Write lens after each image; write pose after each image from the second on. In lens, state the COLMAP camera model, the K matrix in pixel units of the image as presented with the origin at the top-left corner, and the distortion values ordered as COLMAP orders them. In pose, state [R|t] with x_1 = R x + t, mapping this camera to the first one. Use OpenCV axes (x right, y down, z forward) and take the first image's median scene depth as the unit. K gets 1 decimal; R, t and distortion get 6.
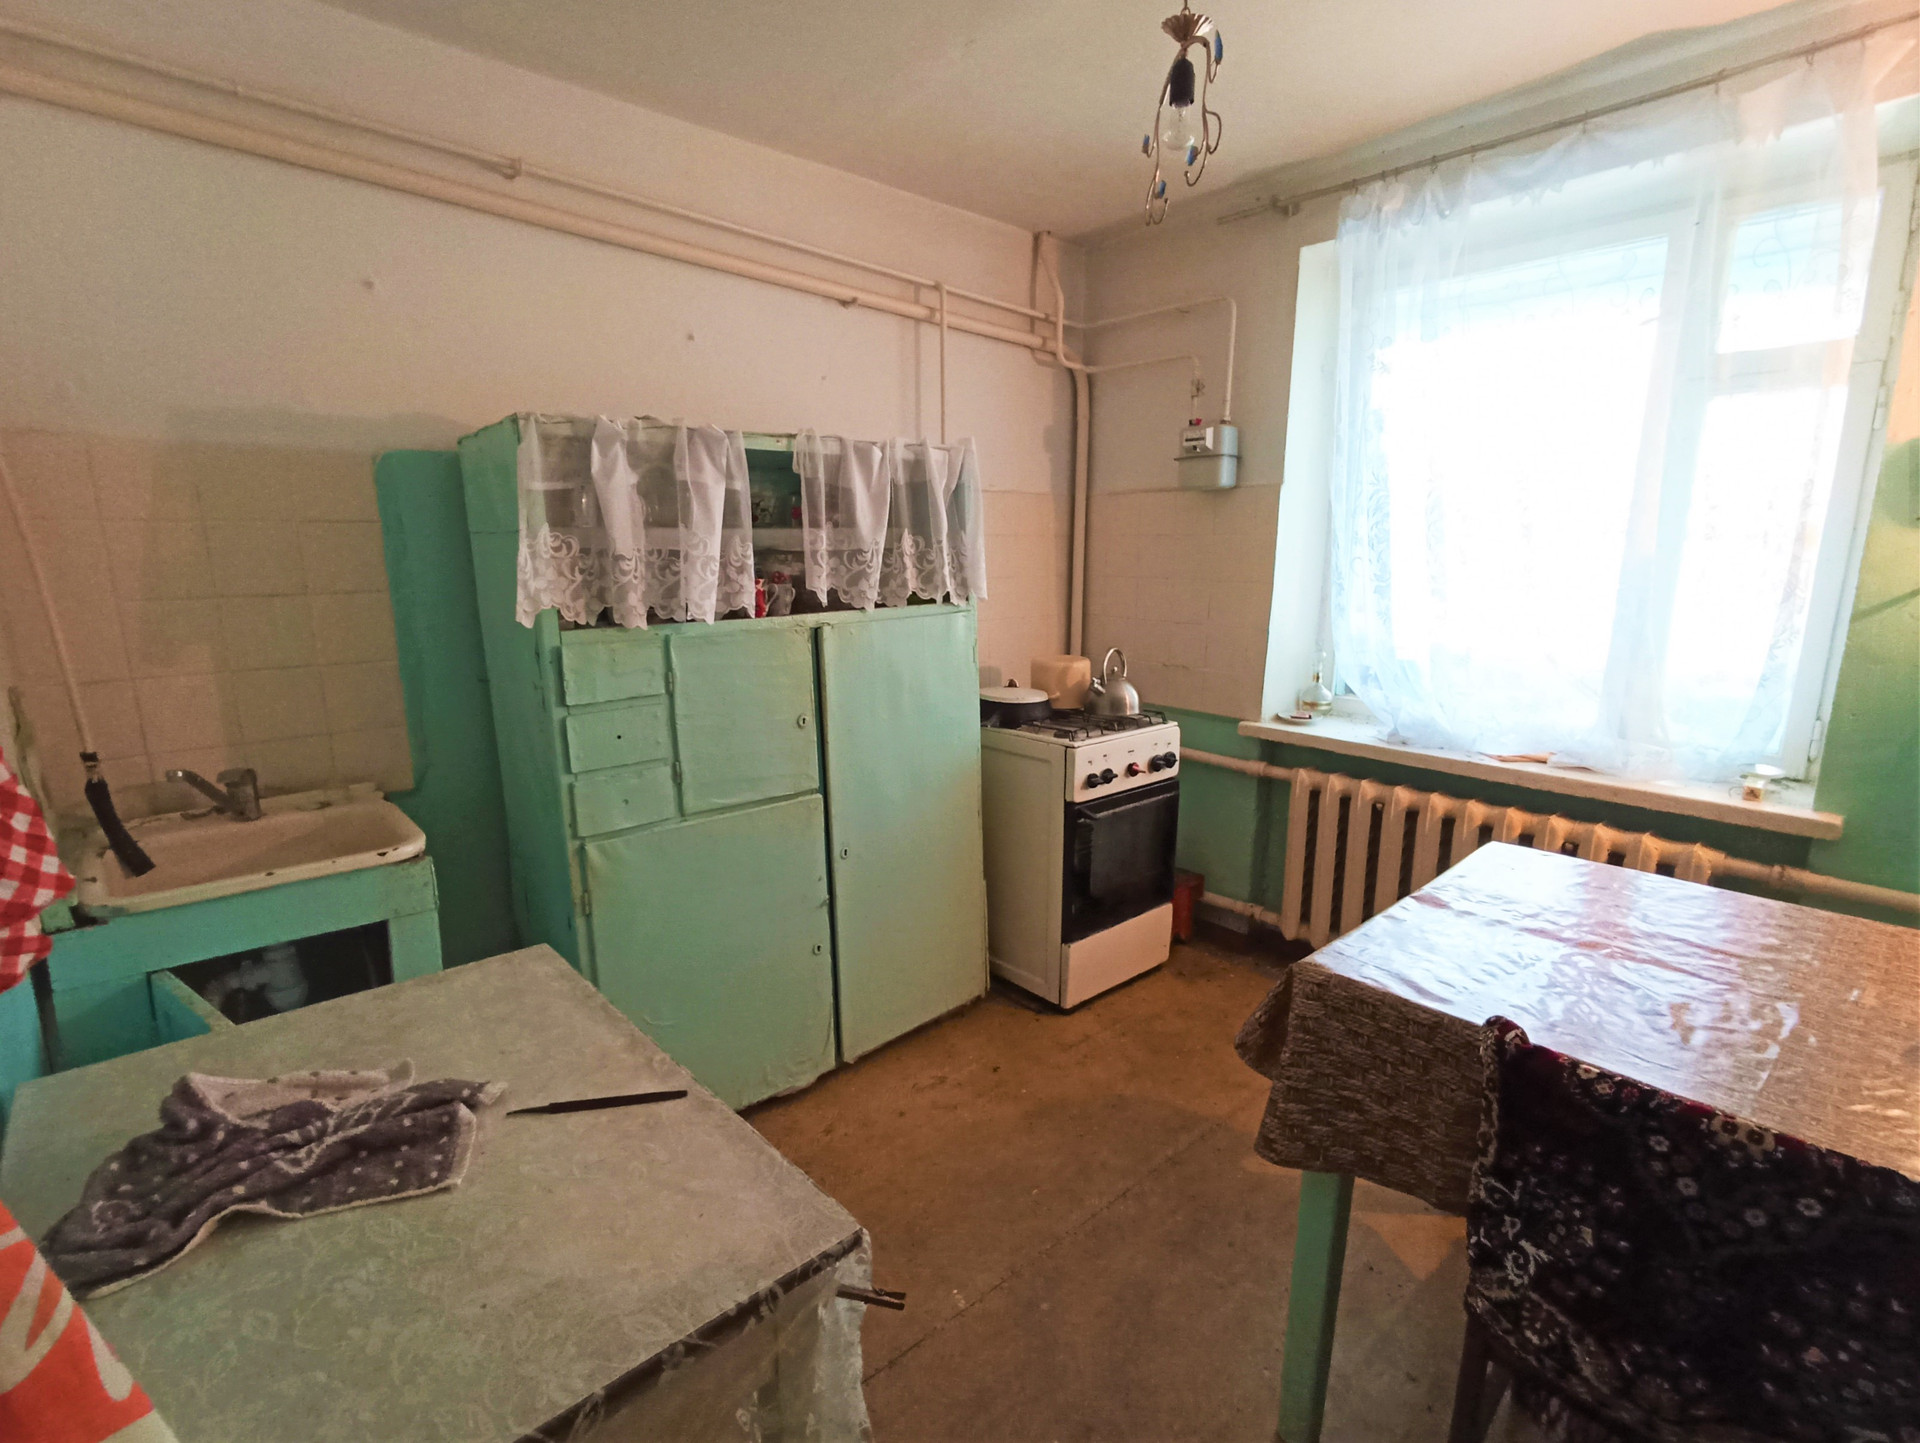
lens RADIAL K [[896.8, 0, 960.8], [0, 896.8, 723.1], [0, 0, 1]] dist [-0.002620, -0.001643]
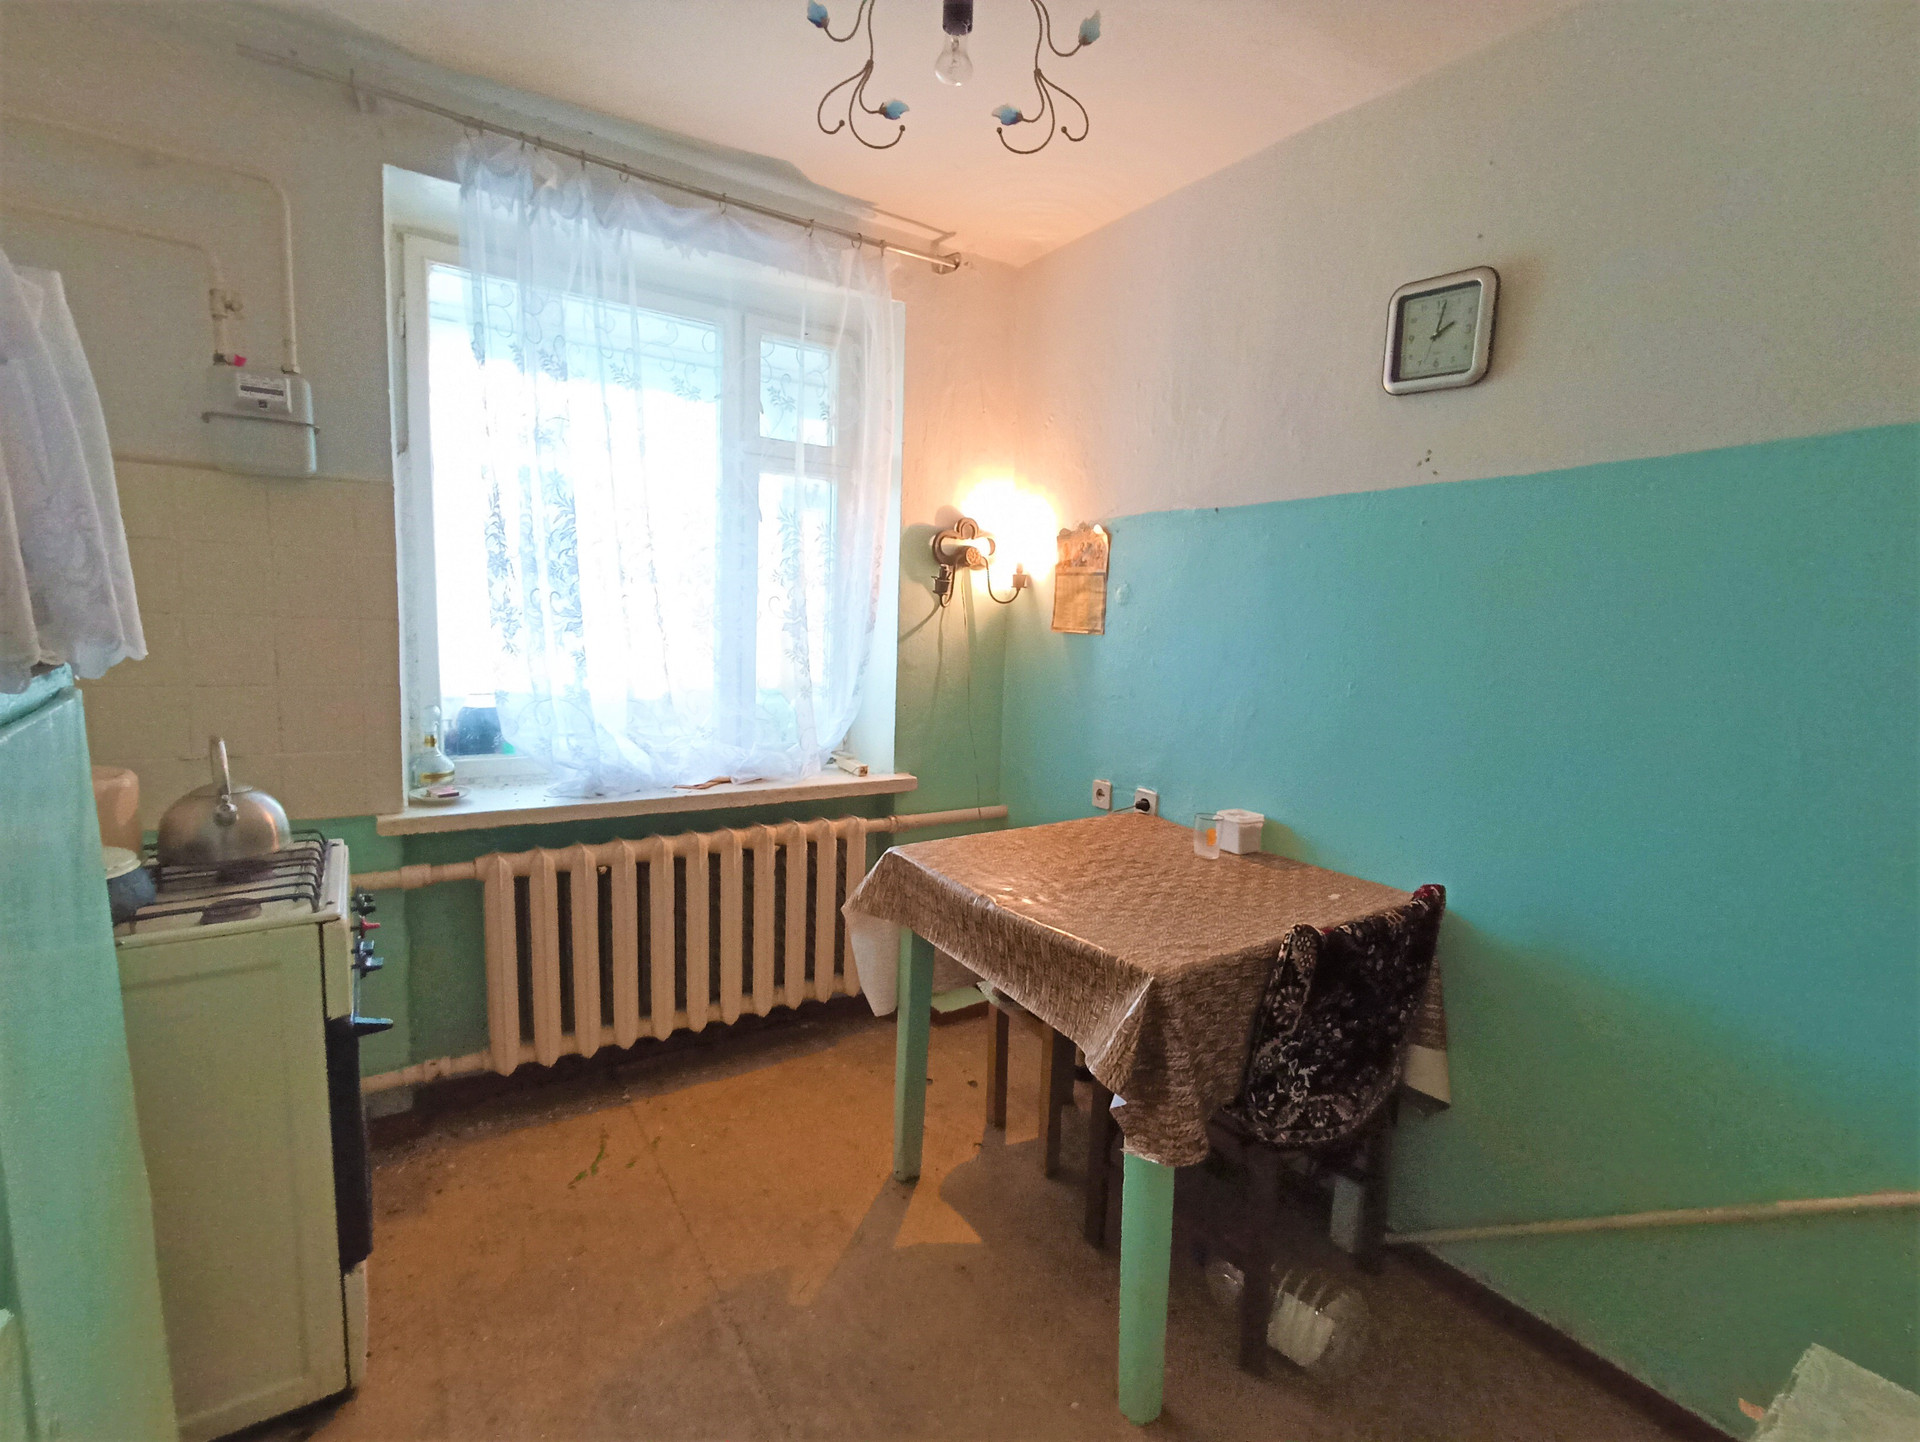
lens RADIAL K [[875.0, 0, 947.7], [0, 875.0, 724.8], [0, 0, 1]] dist [-0.003415, -0.000557]
pose [[0.146321, -0.121340, 0.981767, -0.408489], [0.153616, 0.983197, 0.098622, -0.104982], [-0.977237, 0.136385, 0.162502, 0.655015]]
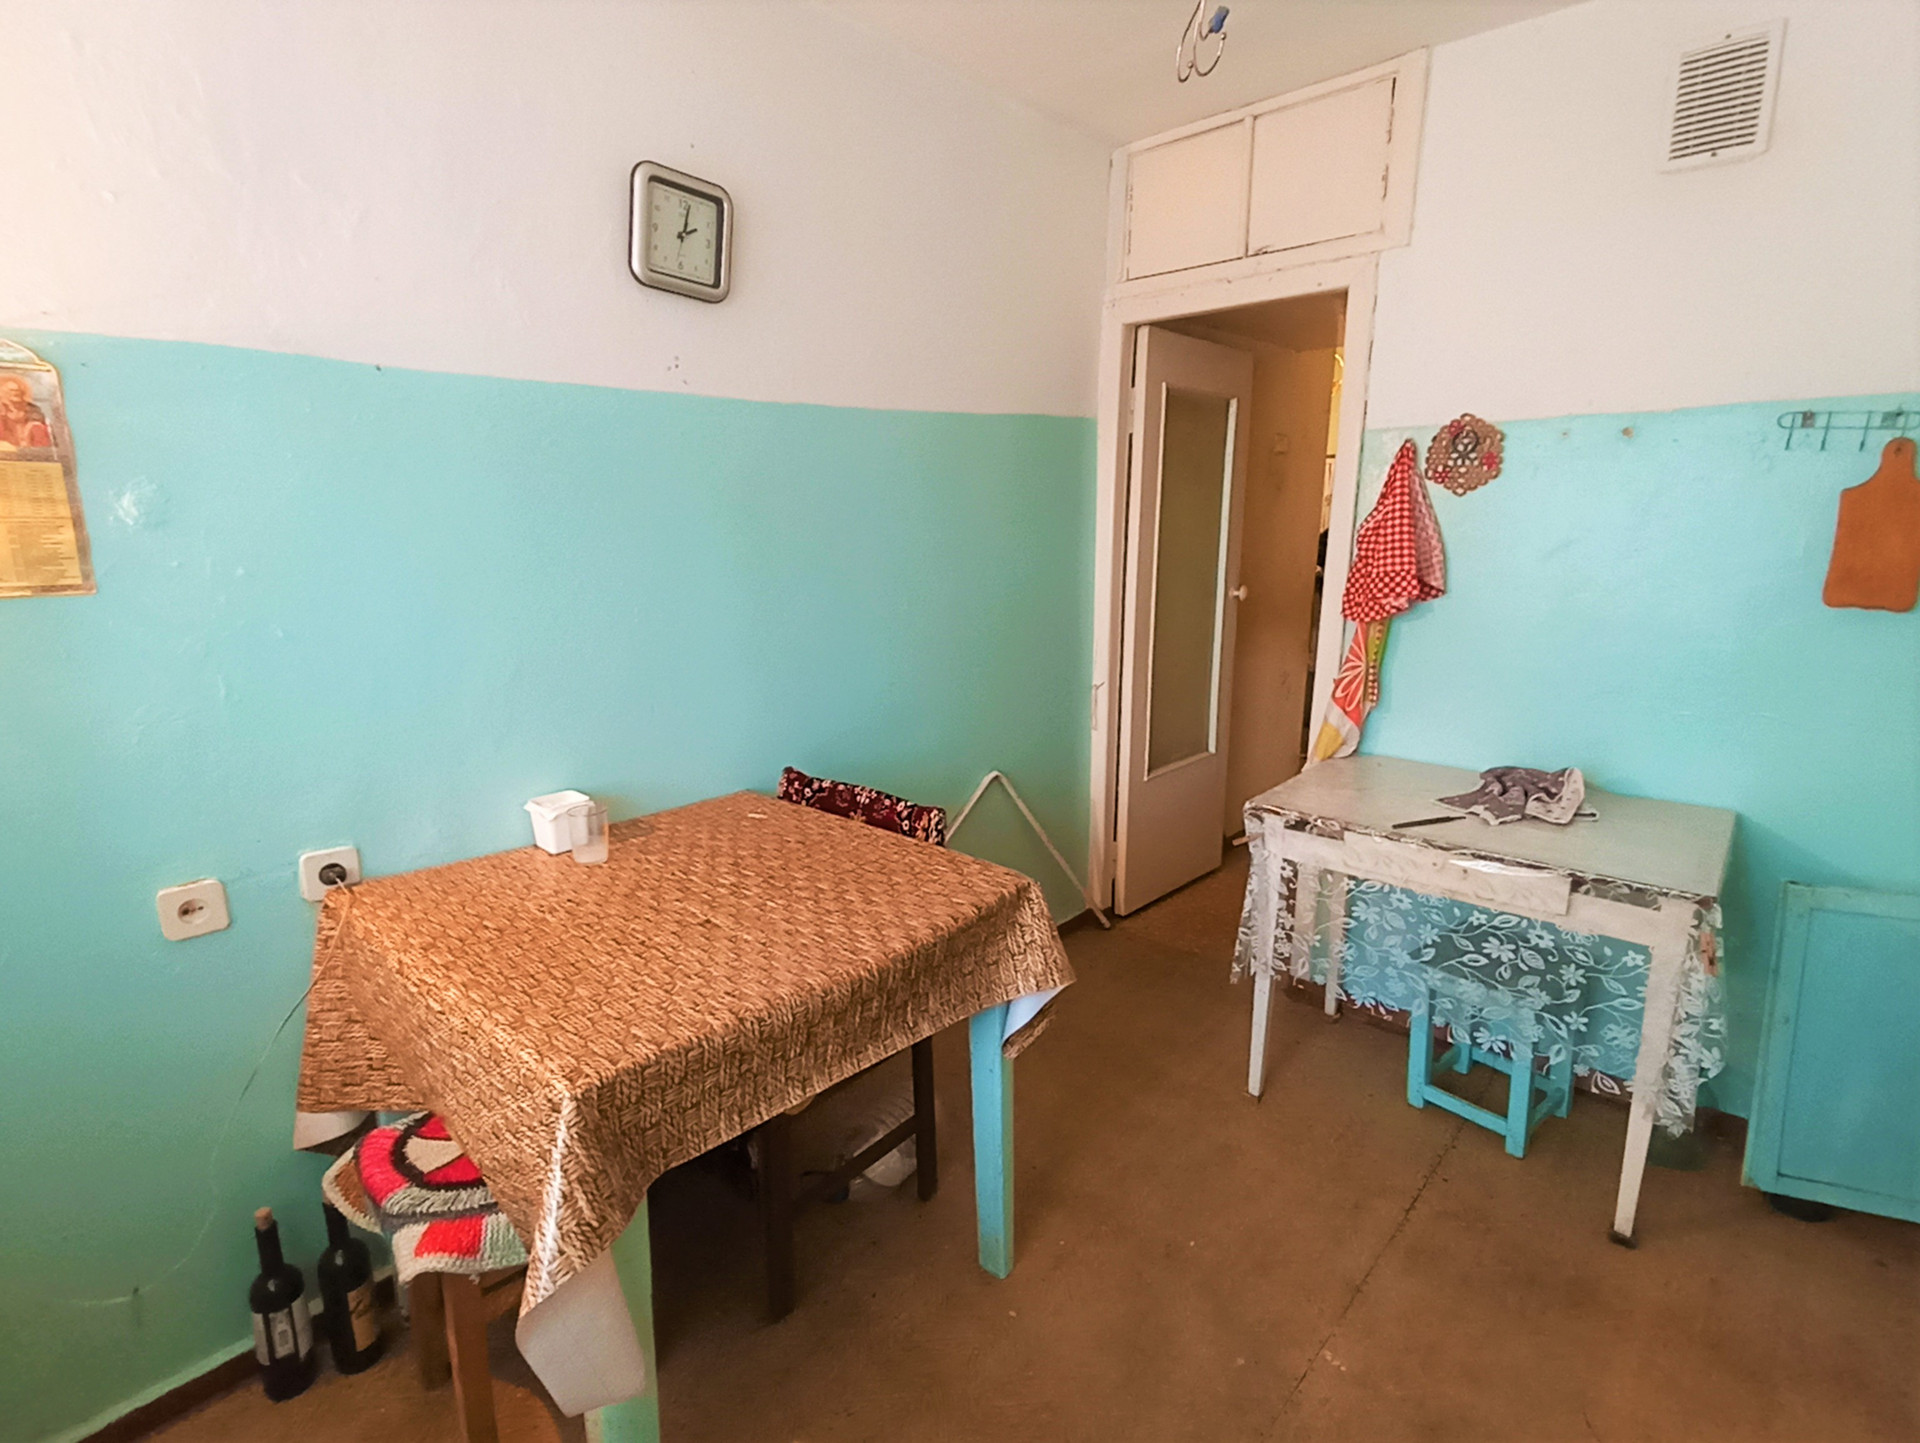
lens RADIAL K [[924.9, 0, 975.6], [0, 924.9, 714.4], [0, 0, 1]] dist [0.050054, -0.034654]
pose [[-0.995571, 0.014054, -0.092952, 0.354884], [-0.024603, 0.915348, 0.401912, -0.268518], [0.090732, 0.402419, -0.910948, 1.281977]]
